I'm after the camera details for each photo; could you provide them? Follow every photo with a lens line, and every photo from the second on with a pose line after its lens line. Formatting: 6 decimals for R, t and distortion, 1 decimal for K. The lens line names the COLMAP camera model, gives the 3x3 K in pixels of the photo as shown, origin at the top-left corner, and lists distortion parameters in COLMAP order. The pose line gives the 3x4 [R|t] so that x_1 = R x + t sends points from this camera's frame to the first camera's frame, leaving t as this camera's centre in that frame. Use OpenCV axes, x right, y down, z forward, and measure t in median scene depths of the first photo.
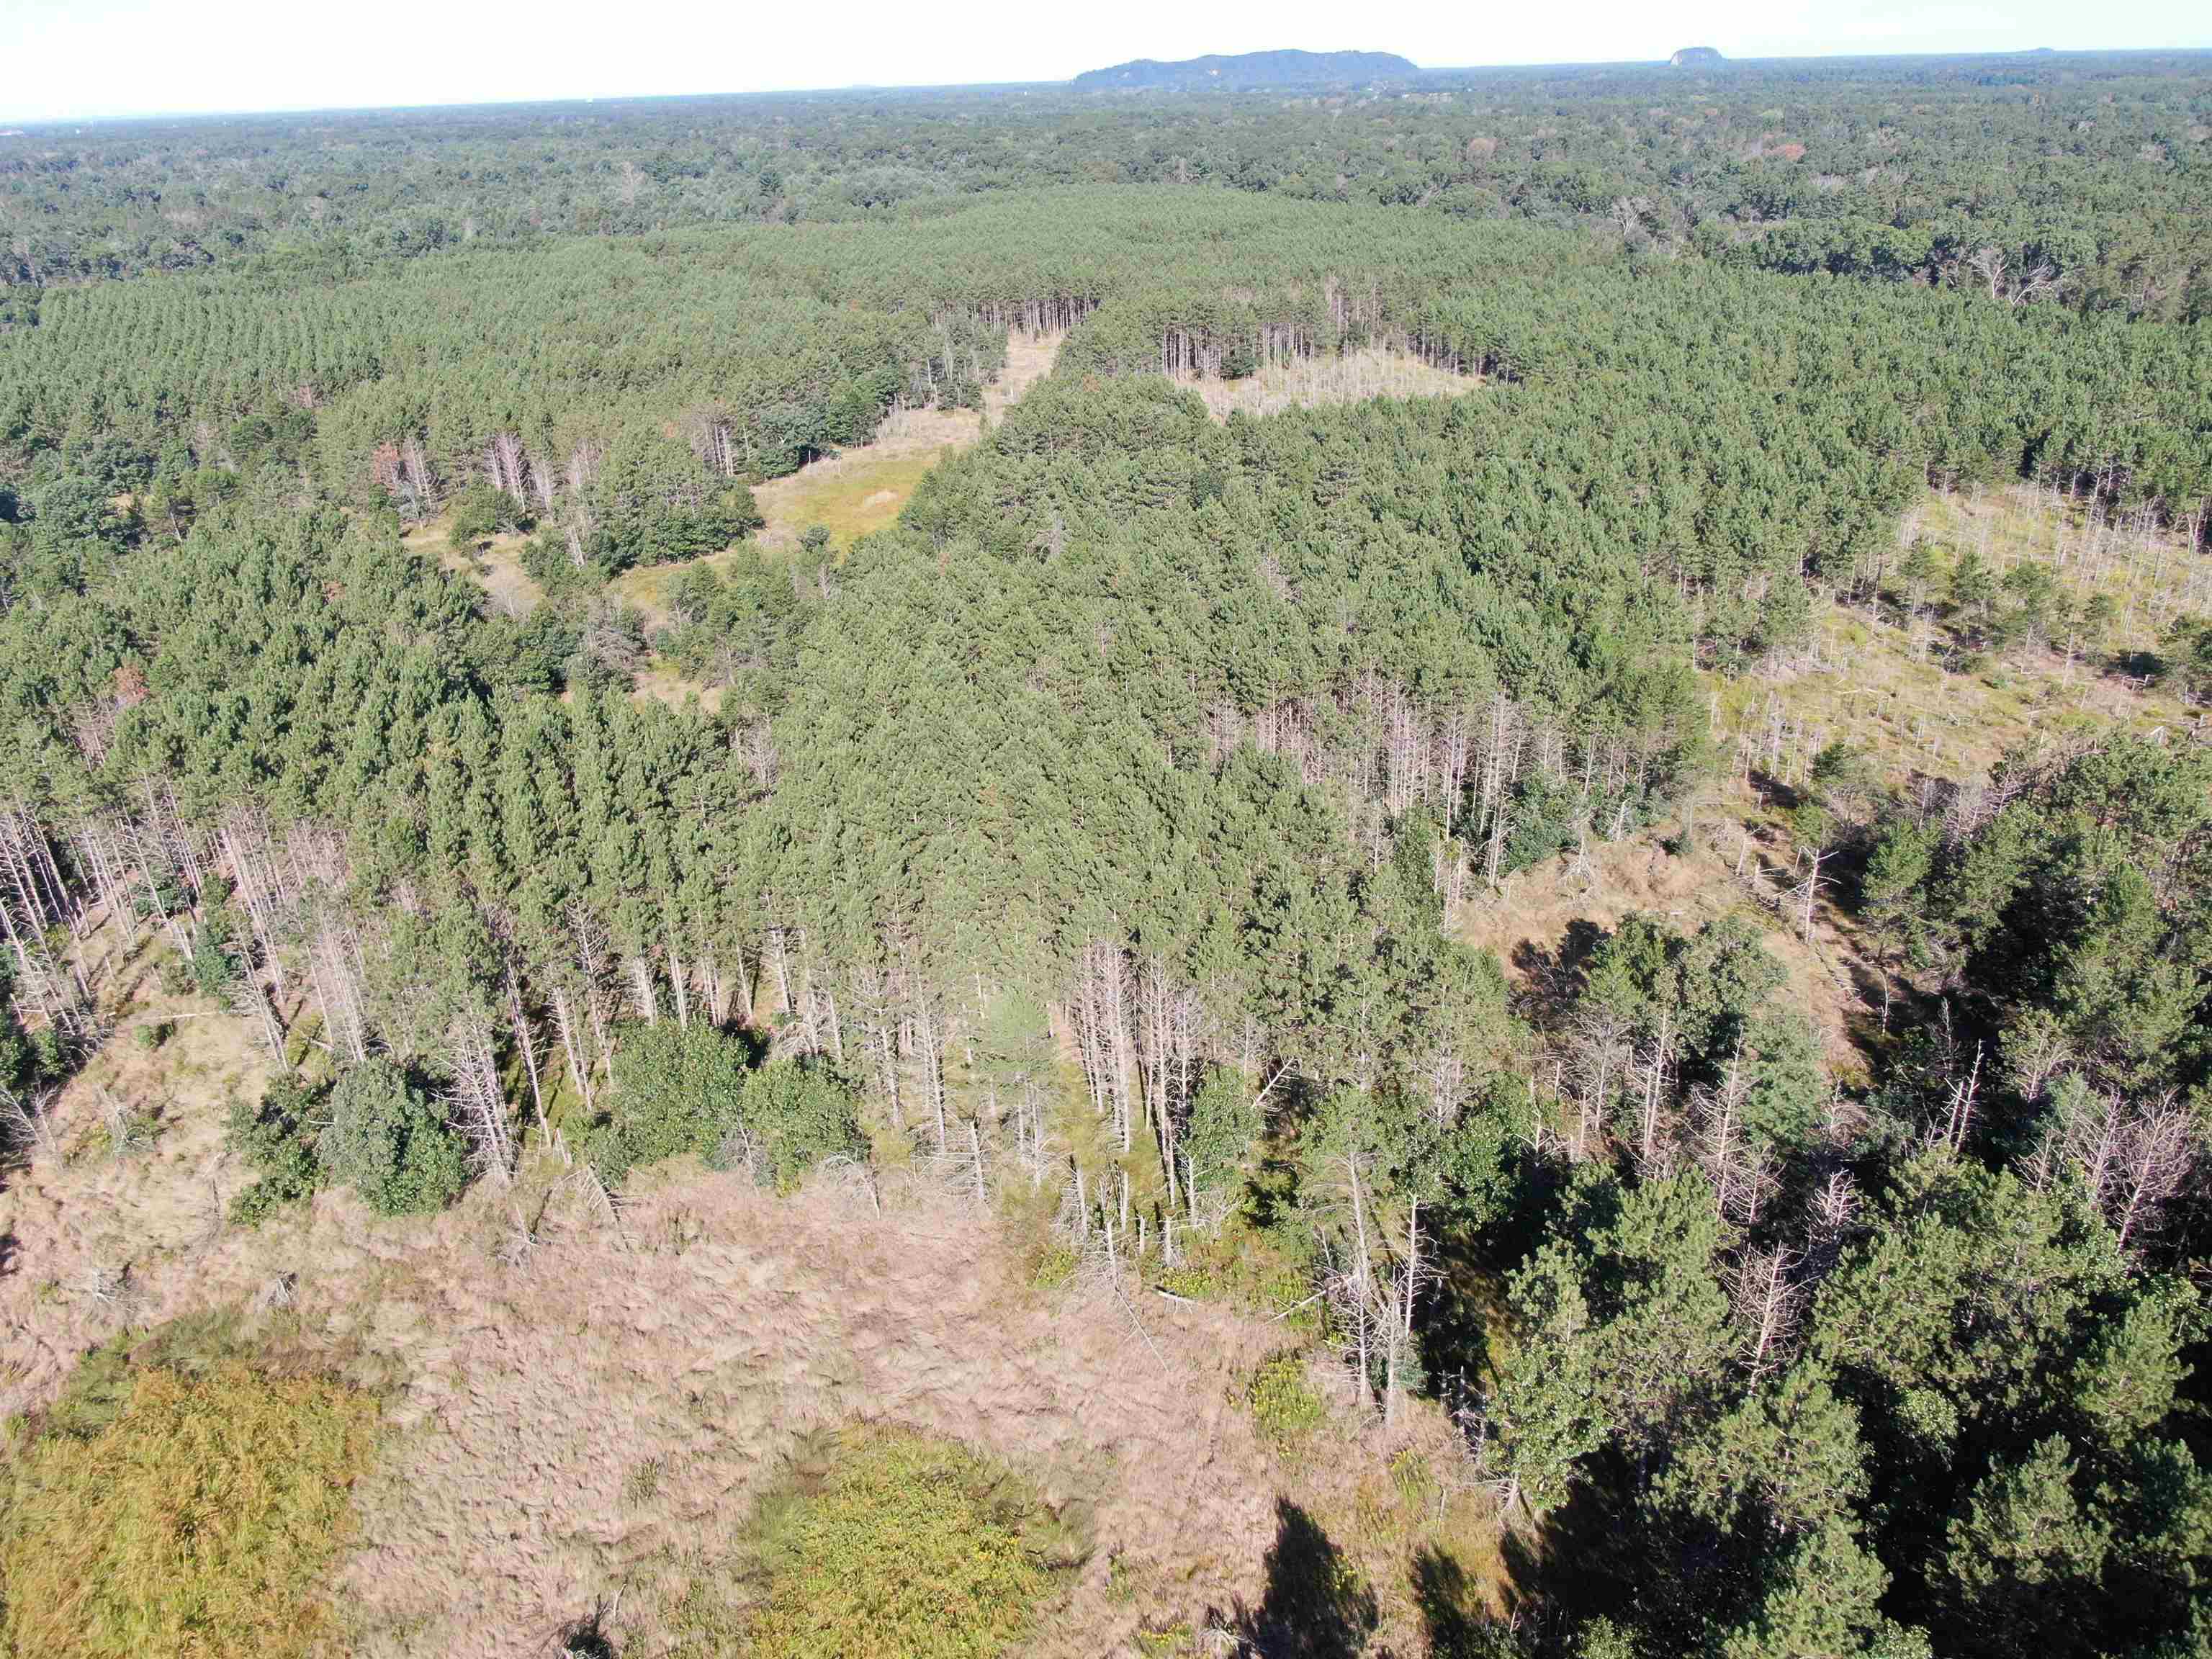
lens RADIAL K [[1607.7, 0, 1109.6], [0, 1607.7, 829.0], [0, 0, 1]] dist [-0.016529, 0.005026]
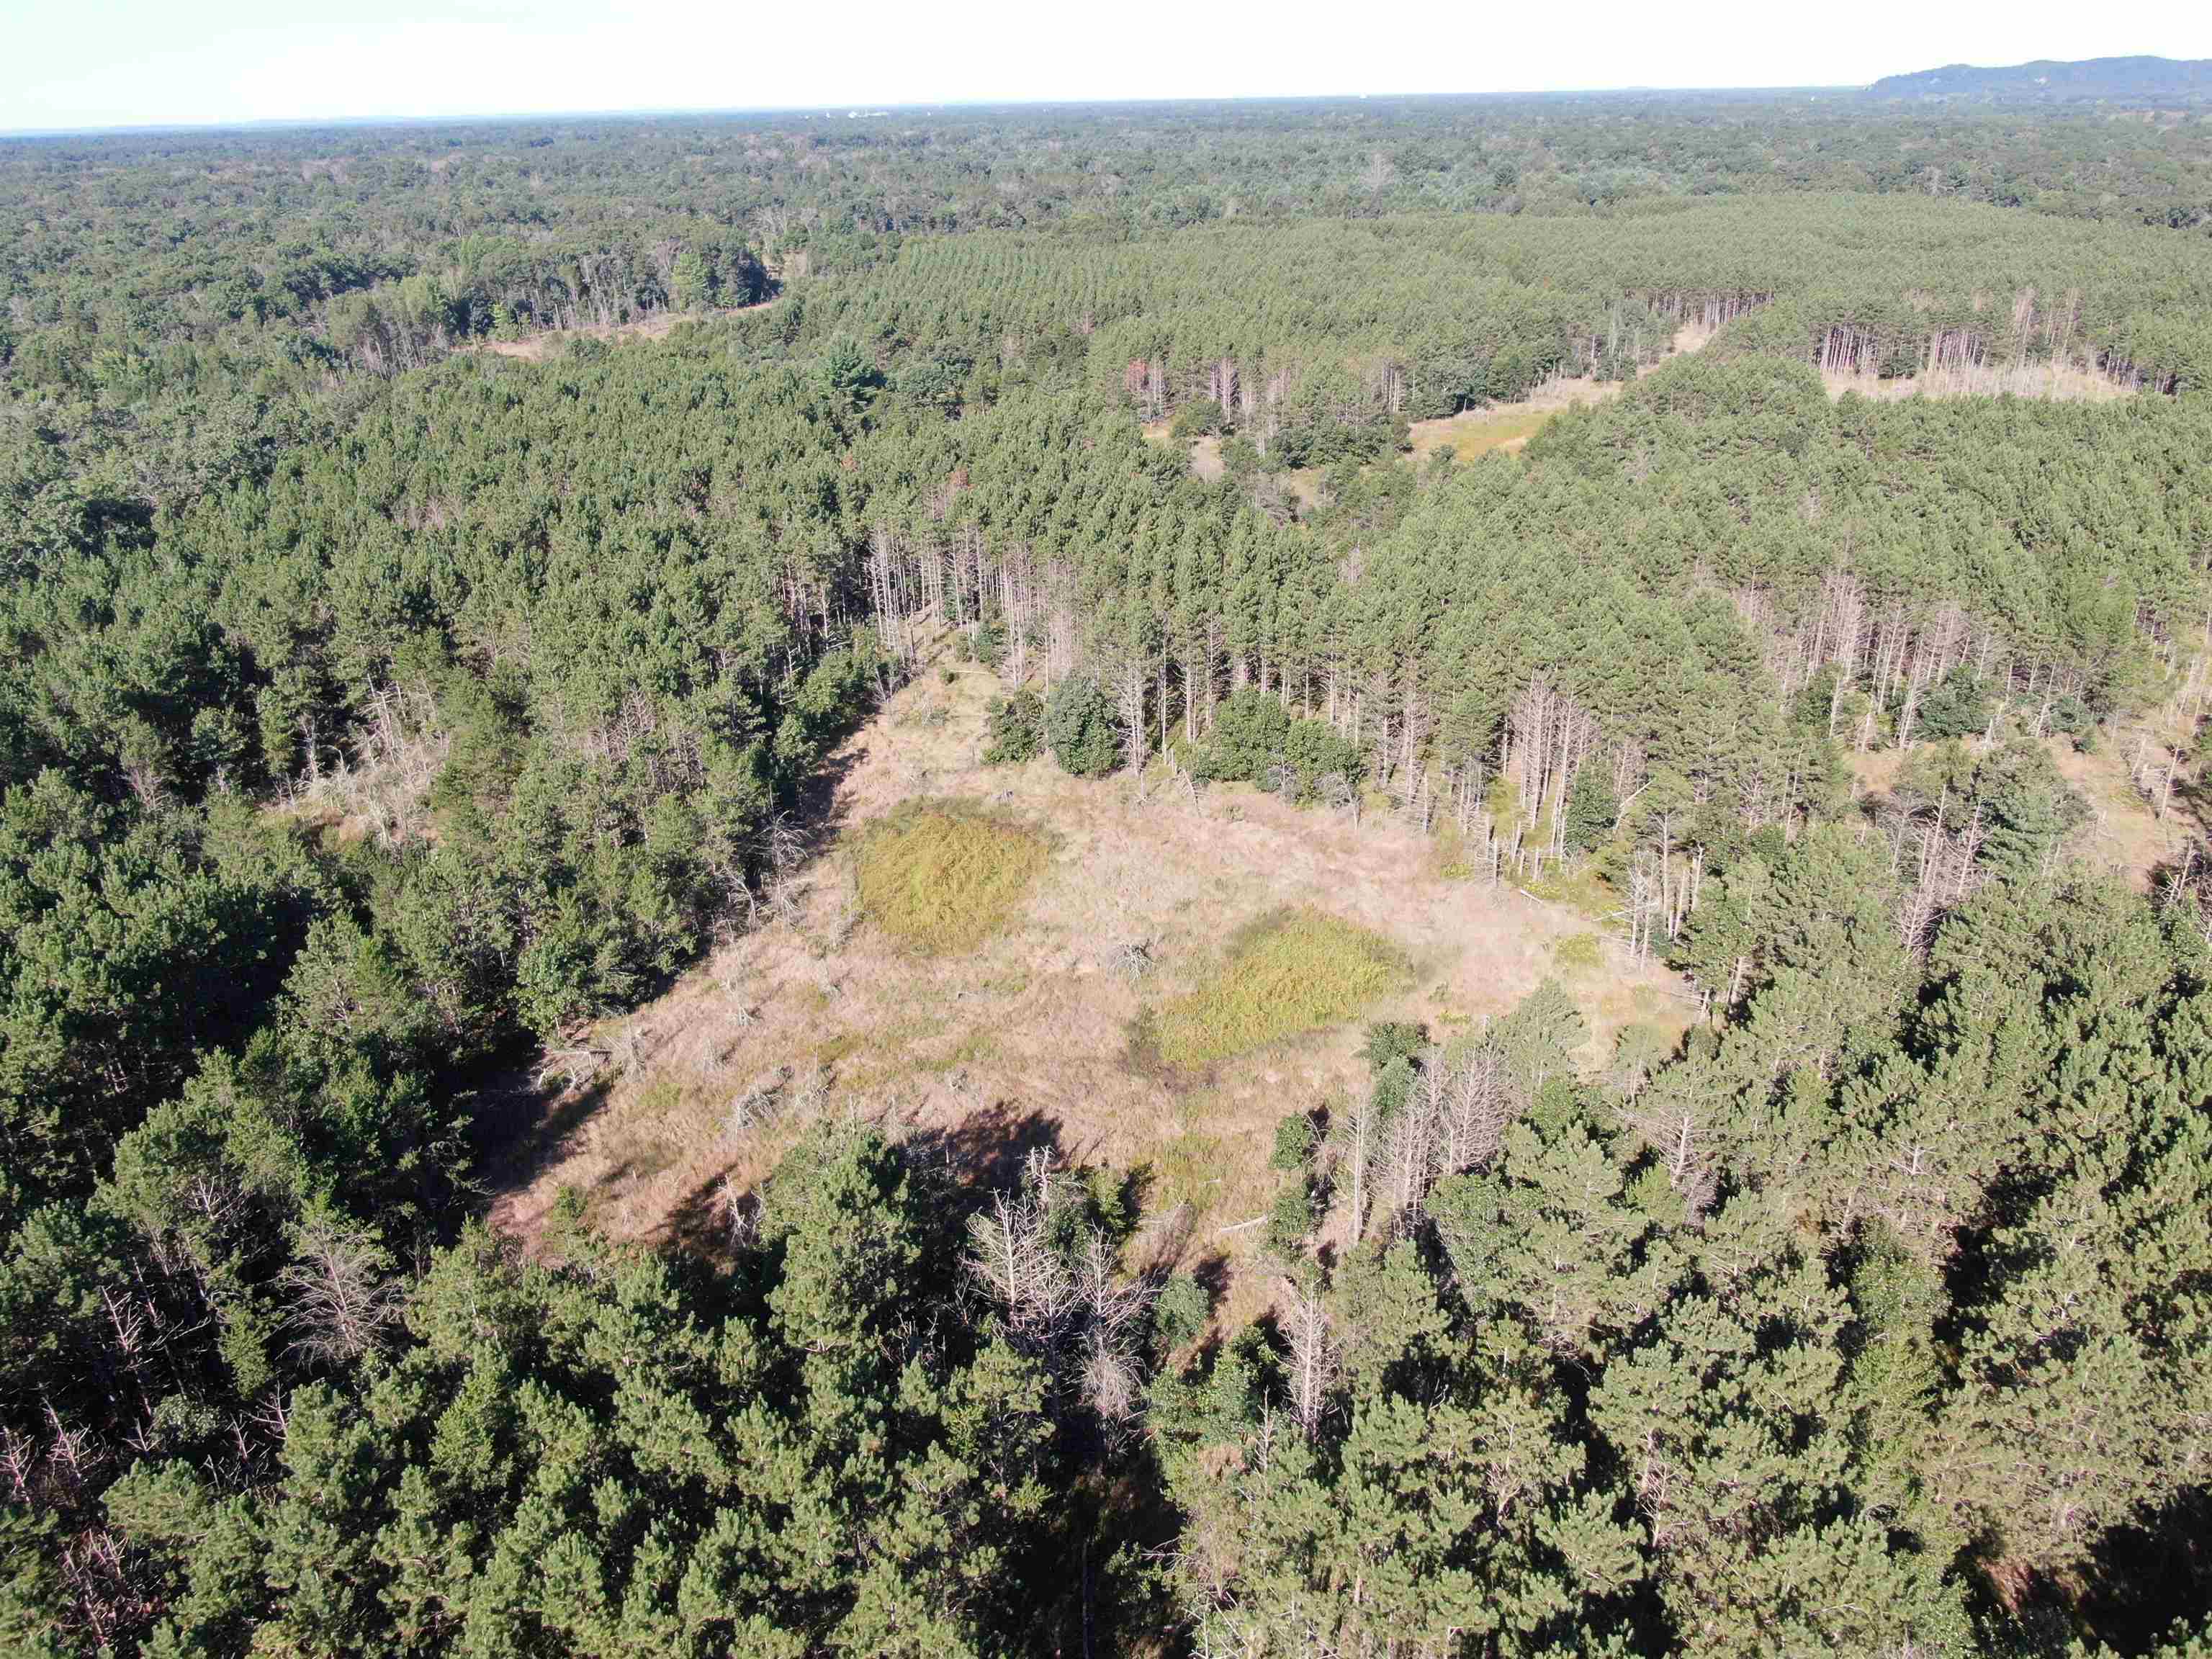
lens RADIAL K [[1607.7, 0, 1109.6], [0, 1607.7, 829.0], [0, 0, 1]] dist [-0.016529, 0.005026]
pose [[0.908303, 0.186368, -0.374502, 0.063119], [-0.186134, 0.981822, 0.037152, 0.066192], [0.374618, 0.035962, 0.926481, -0.148153]]
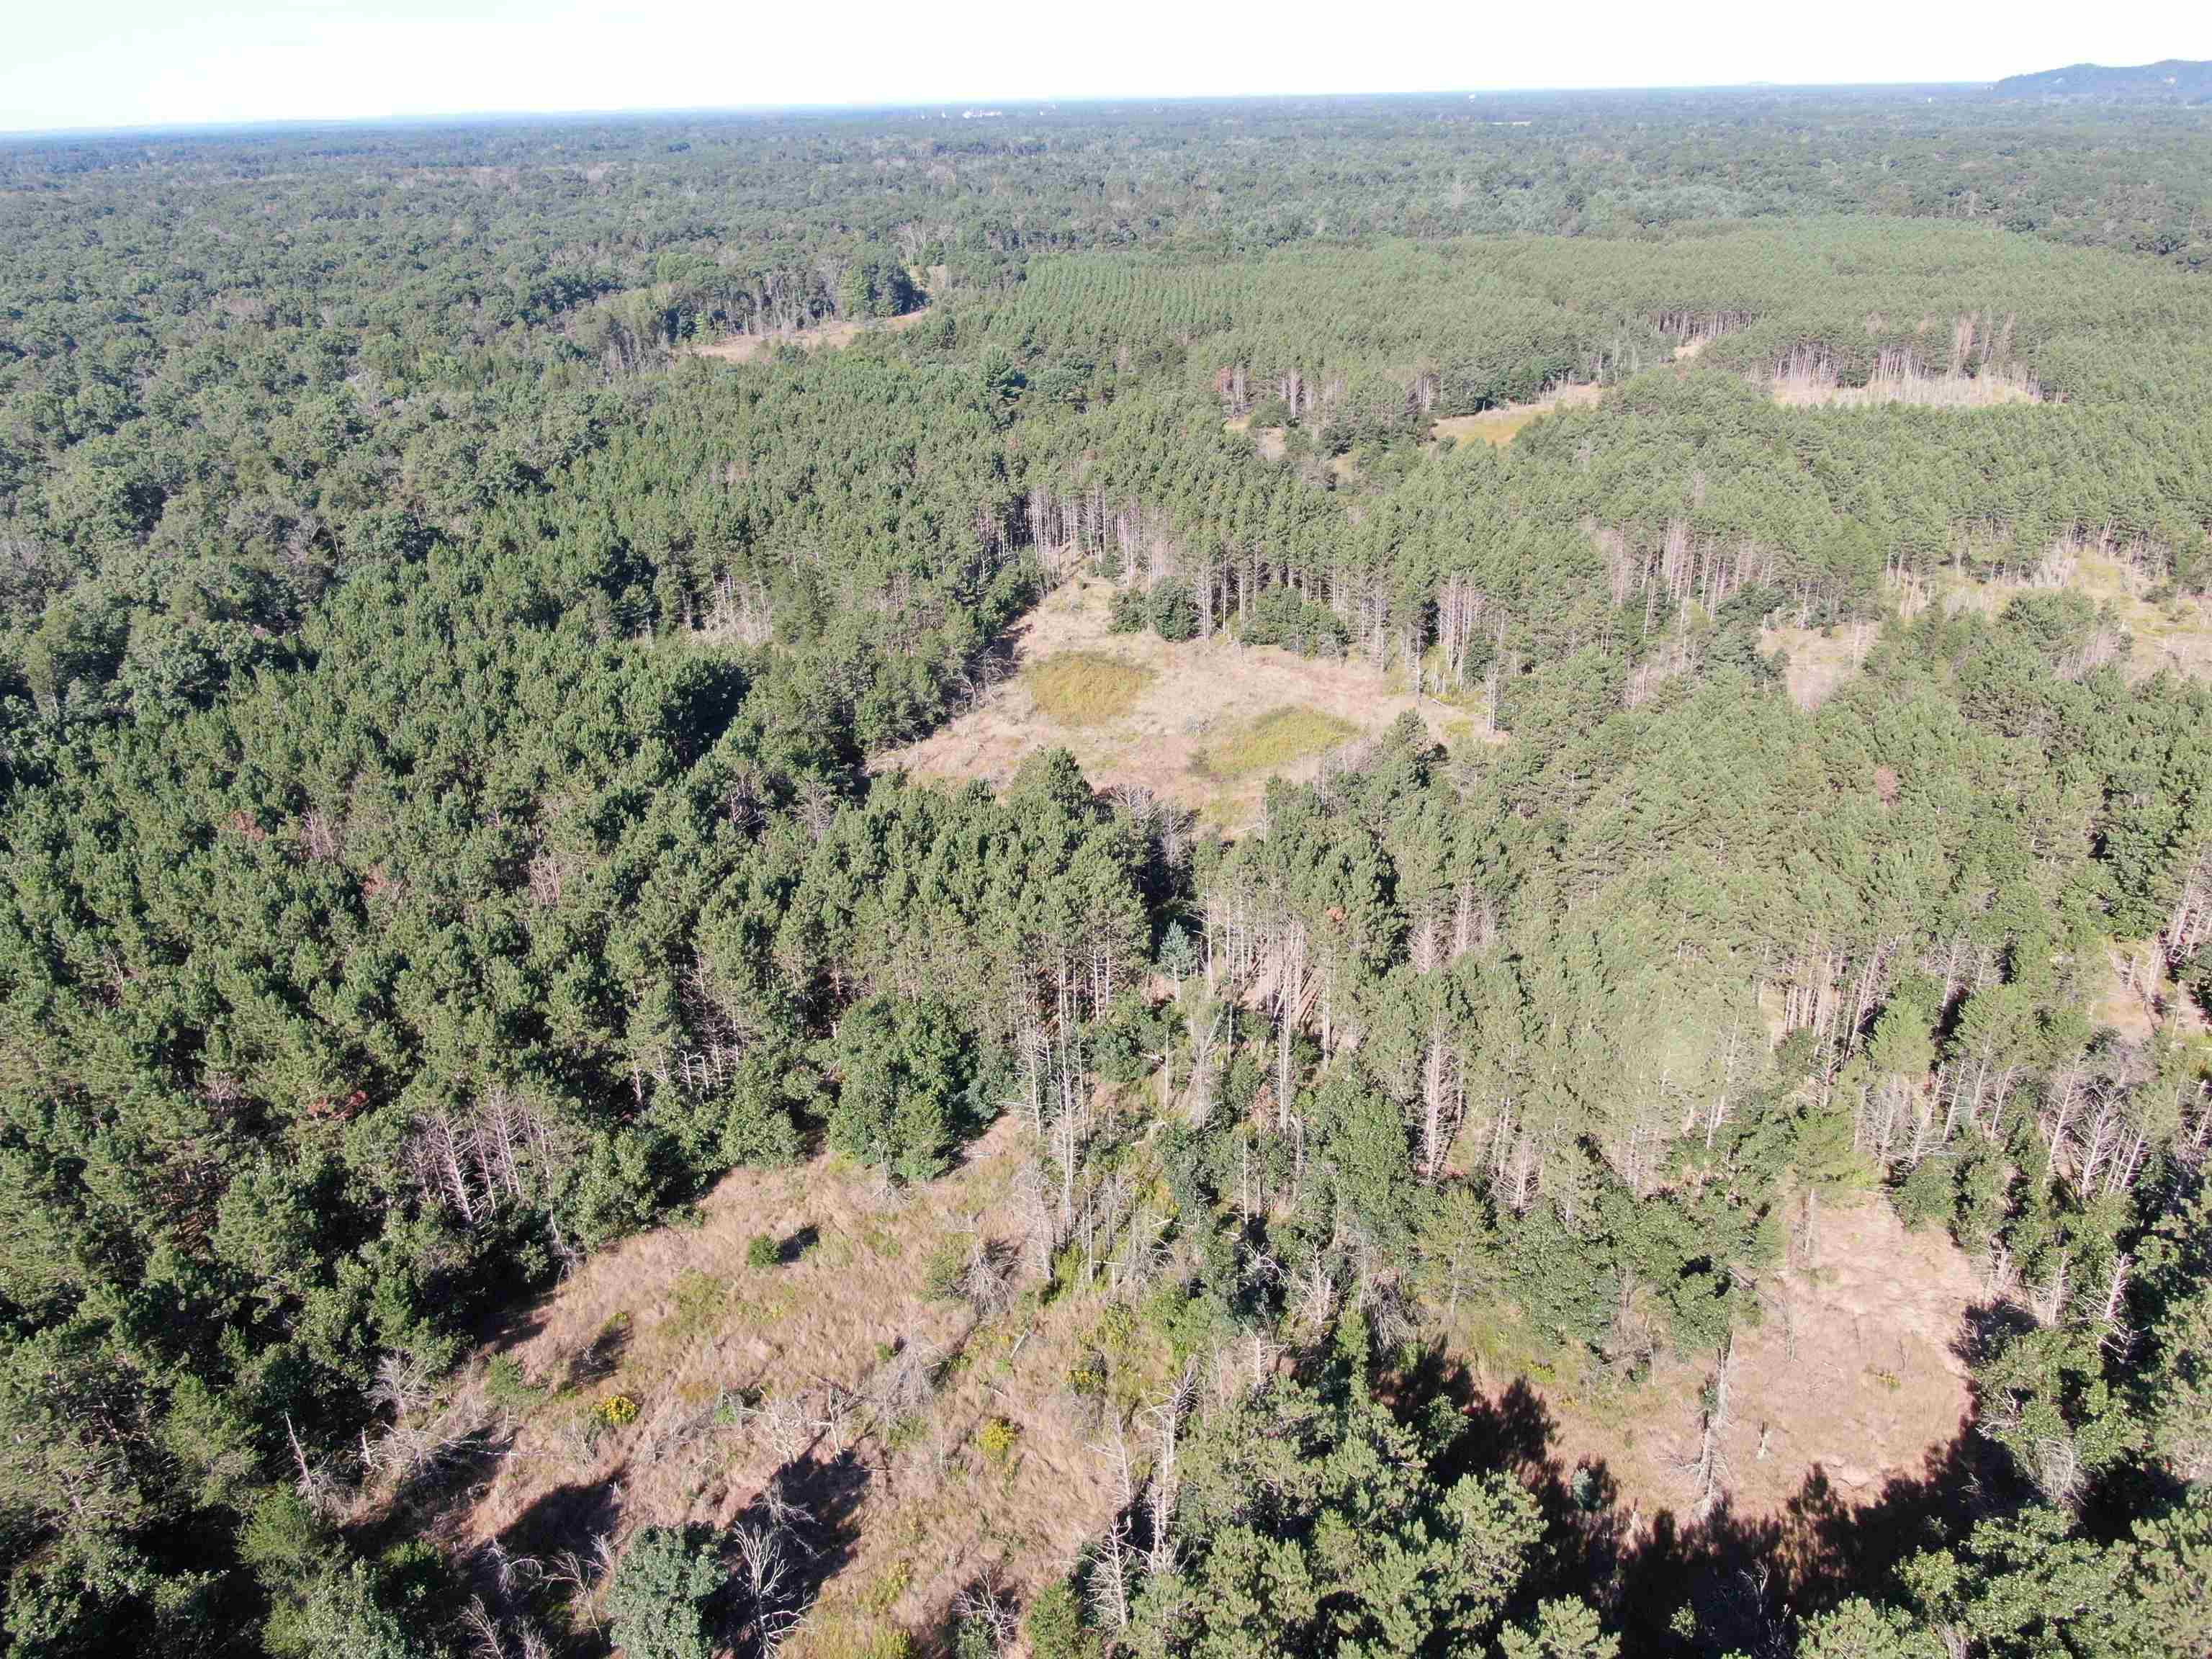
lens RADIAL K [[1607.7, 0, 1109.6], [0, 1607.7, 829.0], [0, 0, 1]] dist [-0.016529, 0.005026]
pose [[0.880262, 0.210164, -0.425406, 0.187258], [-0.208541, 0.976683, 0.050994, 0.124175], [0.426204, 0.043827, 0.903565, -0.396990]]
